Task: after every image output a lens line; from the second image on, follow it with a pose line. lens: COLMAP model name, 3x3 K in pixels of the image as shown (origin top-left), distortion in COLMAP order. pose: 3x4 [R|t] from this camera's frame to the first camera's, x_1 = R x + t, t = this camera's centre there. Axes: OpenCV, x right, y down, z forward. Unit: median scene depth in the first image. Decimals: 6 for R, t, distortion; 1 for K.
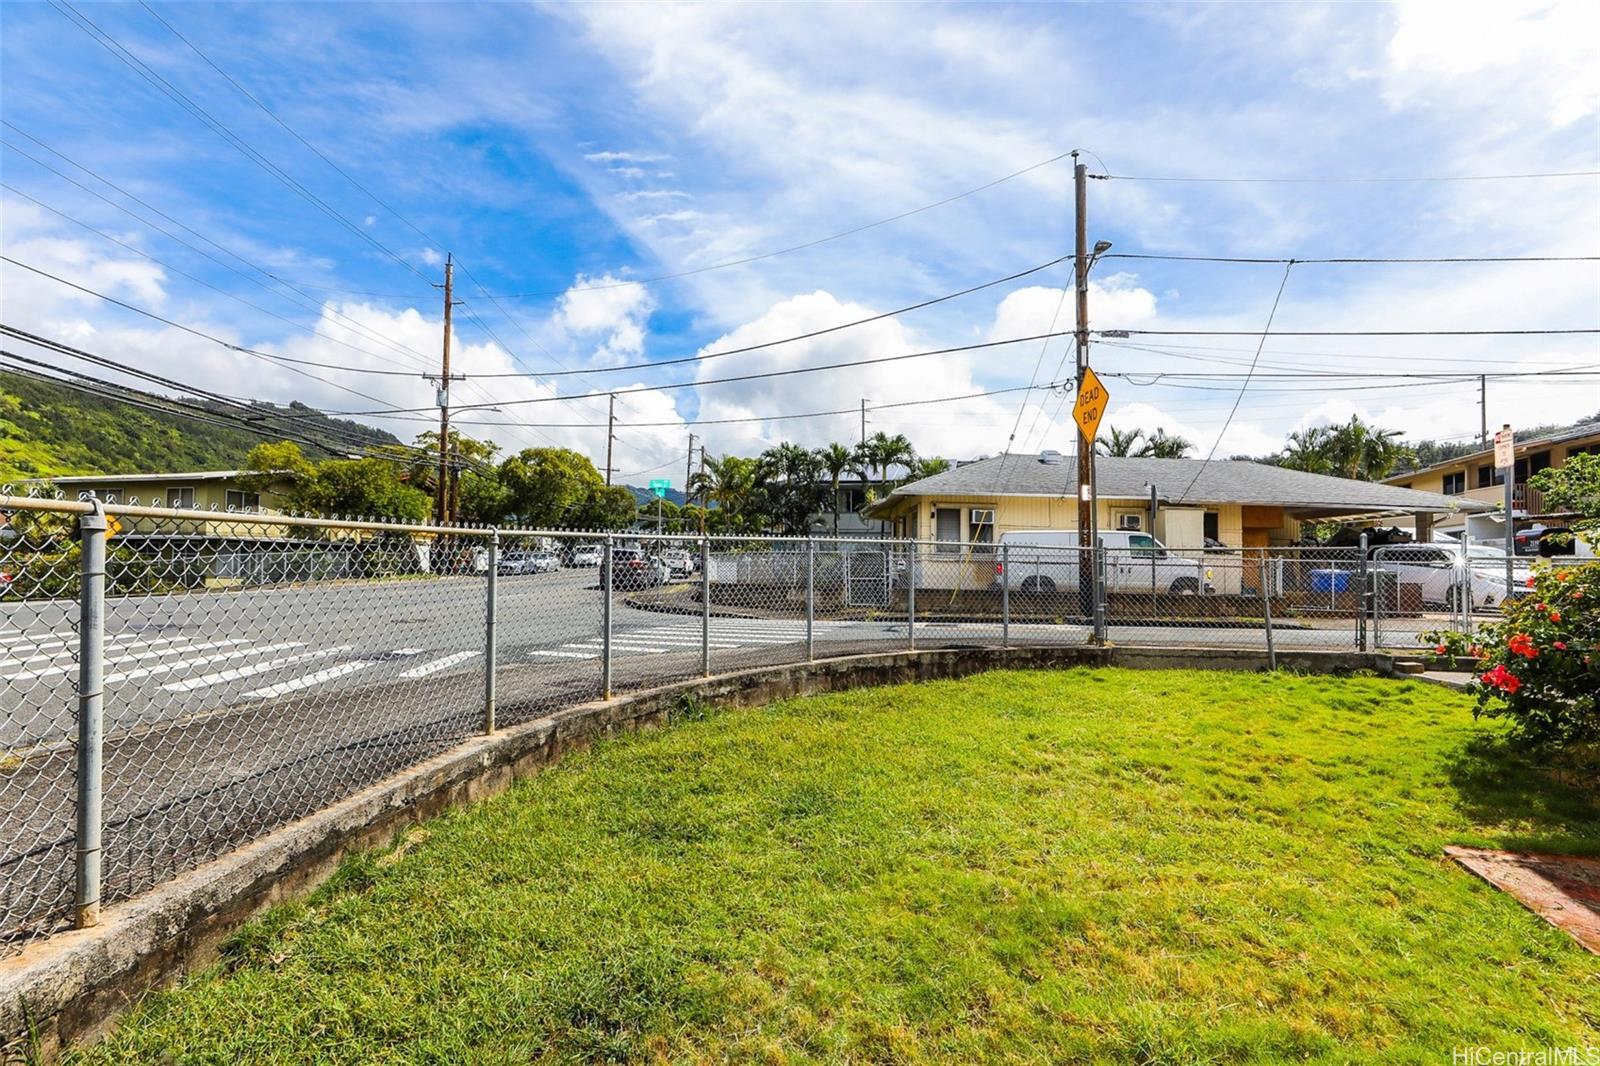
lens RADIAL K [[730.5, 0, 800.0], [0, 730.5, 533.0], [0, 0, 1]] dist [-0.033845, 0.014315]
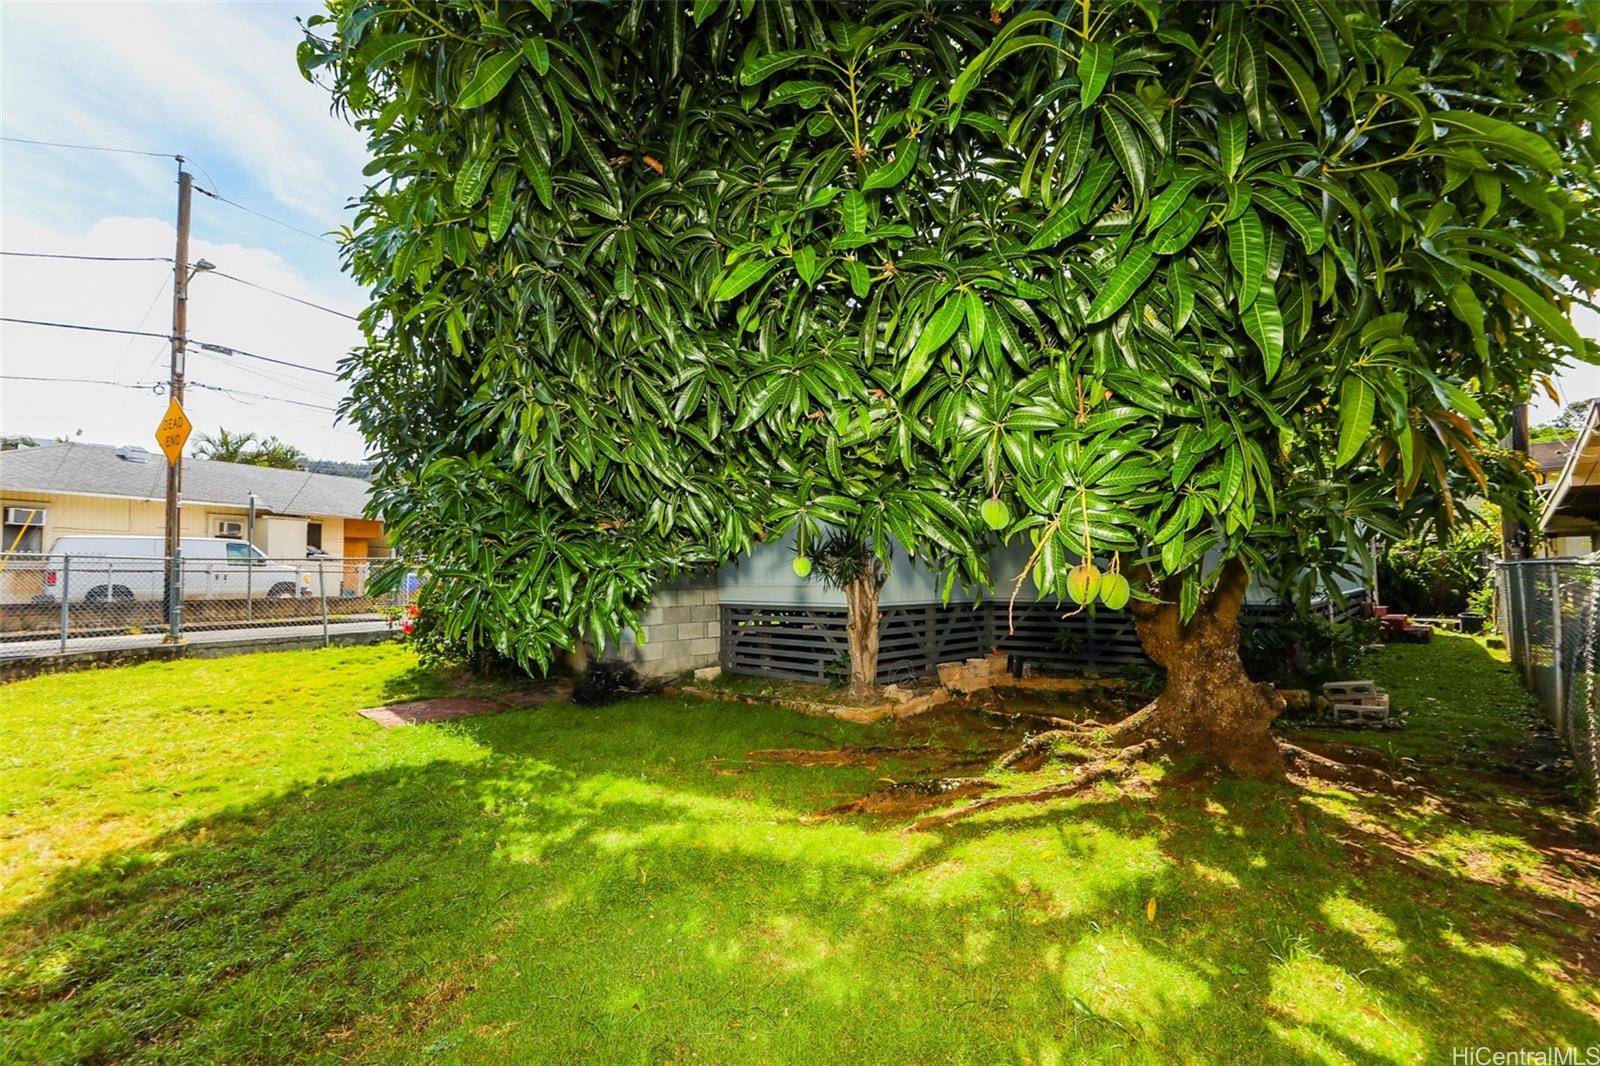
lens RADIAL K [[742.4, 0, 800.0], [0, 742.4, 533.0], [0, 0, 1]] dist [-0.031112, 0.014241]
pose [[0.481772, 0.030188, 0.875777, -0.071455], [-0.025128, 0.999471, -0.020628, -0.010848], [-0.875936, -0.012068, 0.482276, -0.236029]]
